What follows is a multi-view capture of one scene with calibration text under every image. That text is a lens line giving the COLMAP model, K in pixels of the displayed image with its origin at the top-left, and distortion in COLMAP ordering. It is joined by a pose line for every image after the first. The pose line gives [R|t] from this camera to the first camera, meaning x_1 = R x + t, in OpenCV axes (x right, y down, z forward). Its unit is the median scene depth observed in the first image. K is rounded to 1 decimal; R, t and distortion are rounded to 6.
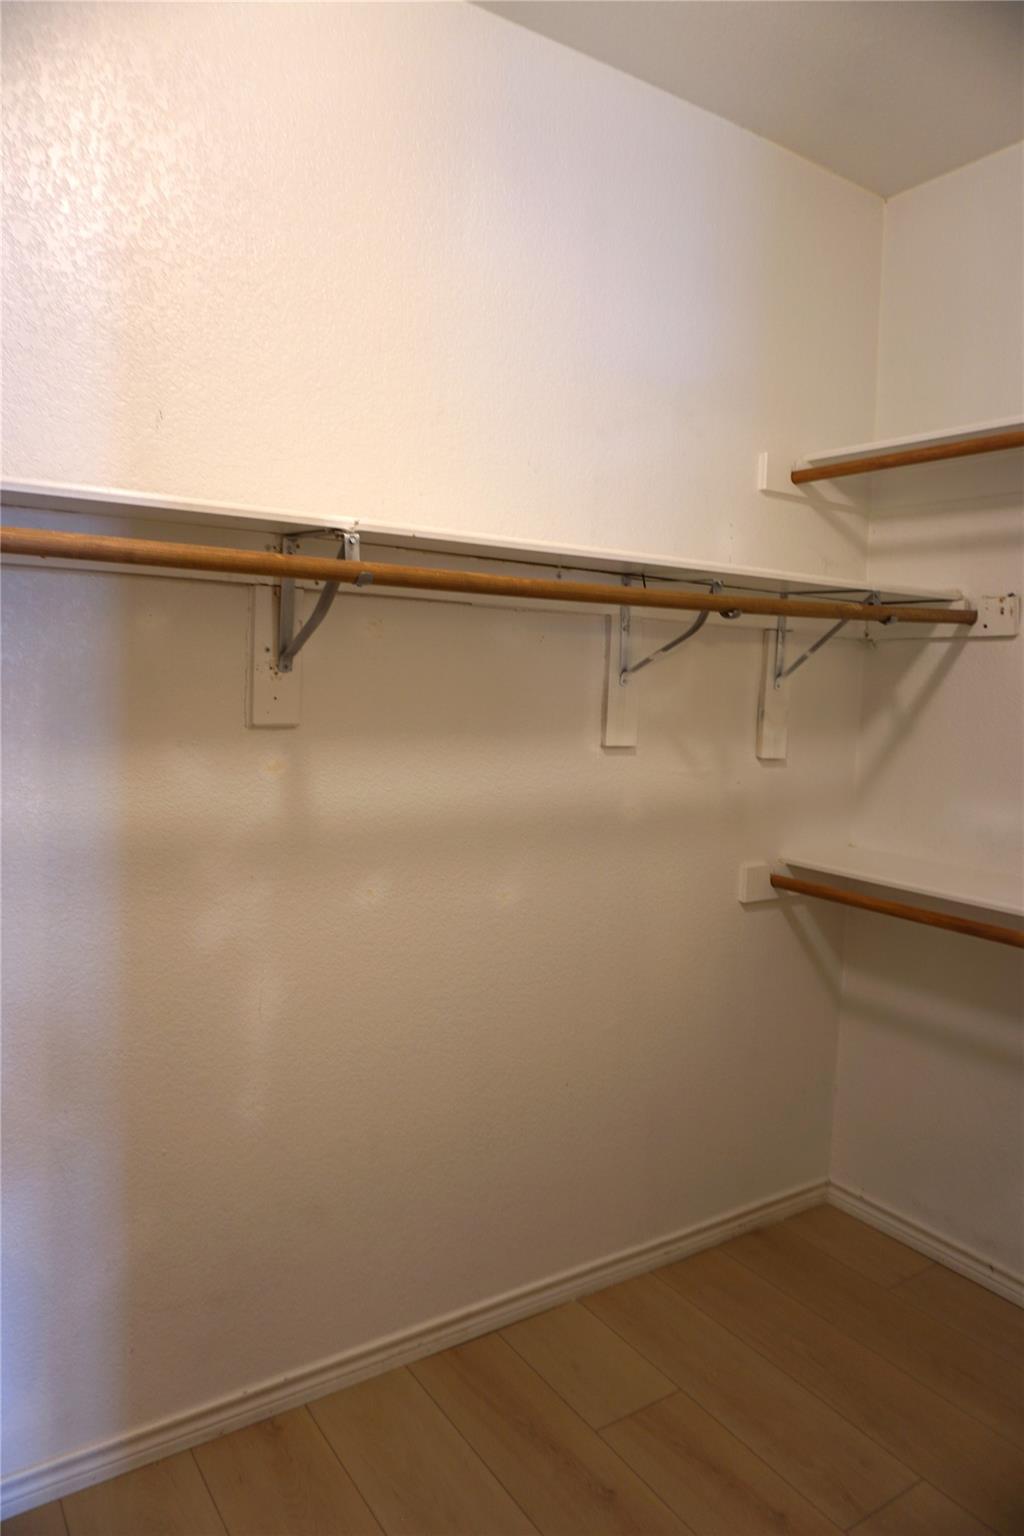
lens RADIAL K [[1036.9, 0, 517.0], [0, 1036.9, 766.6], [0, 0, 1]] dist [-0.043699, 0.013746]
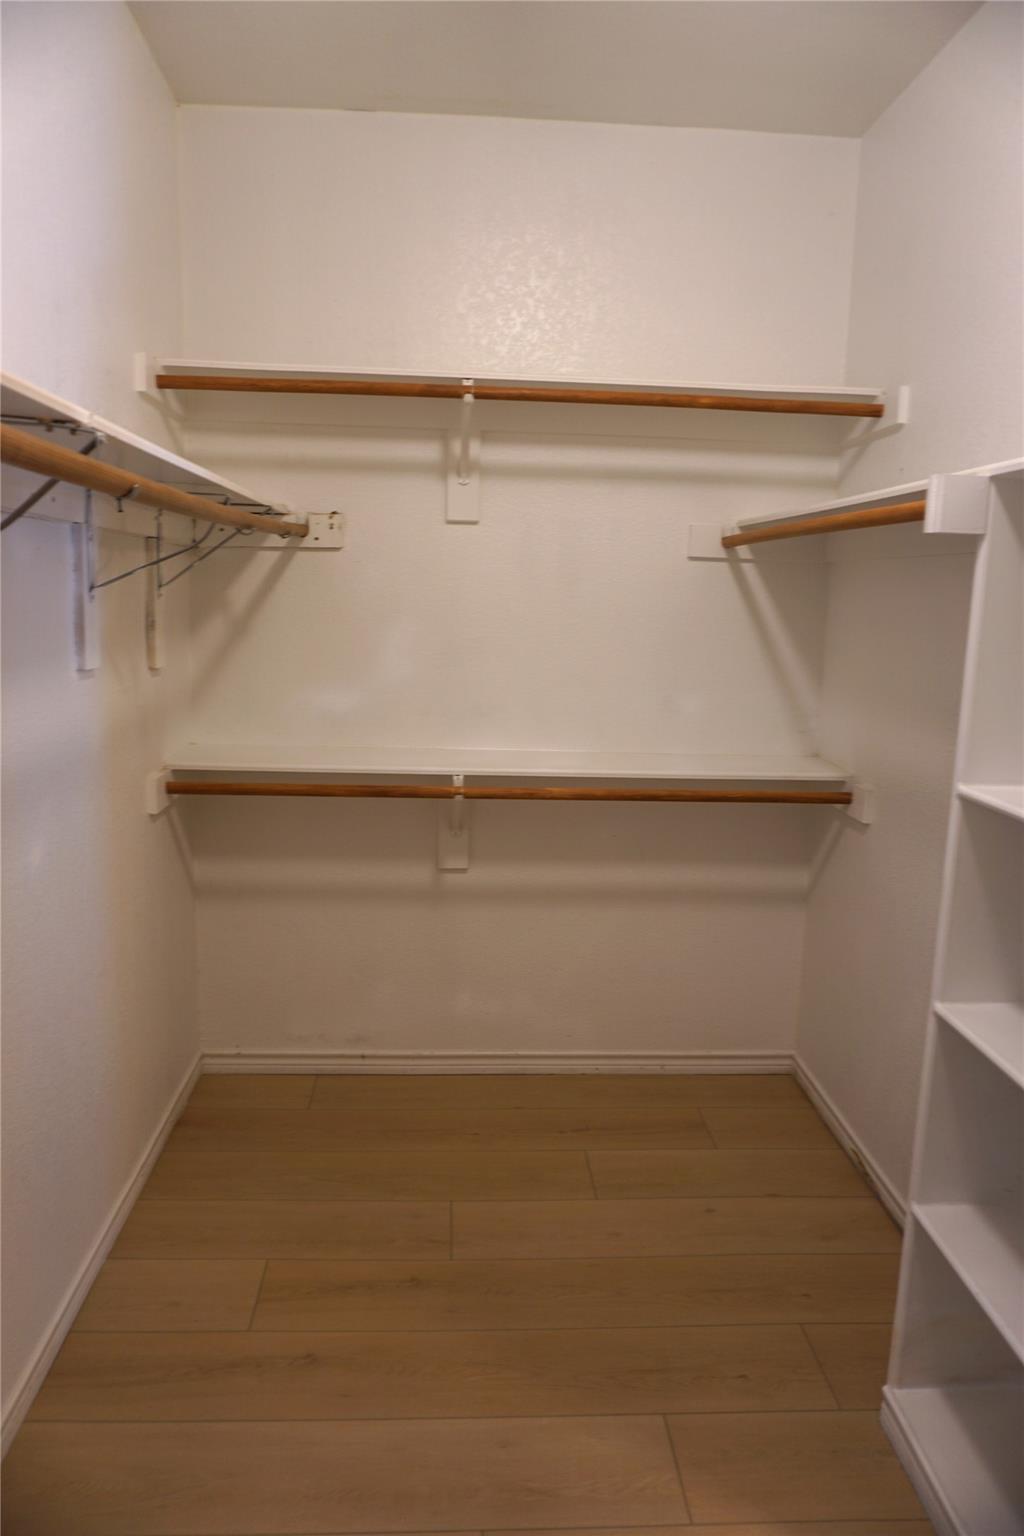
lens RADIAL K [[1036.9, 0, 518.9], [0, 1036.9, 767.8], [0, 0, 1]] dist [-0.043699, 0.013746]
pose [[0.493289, -0.168915, 0.853308, -0.466525], [0.064810, 0.985375, 0.157592, -0.048847], [-0.867448, -0.022435, 0.497022, 0.204960]]
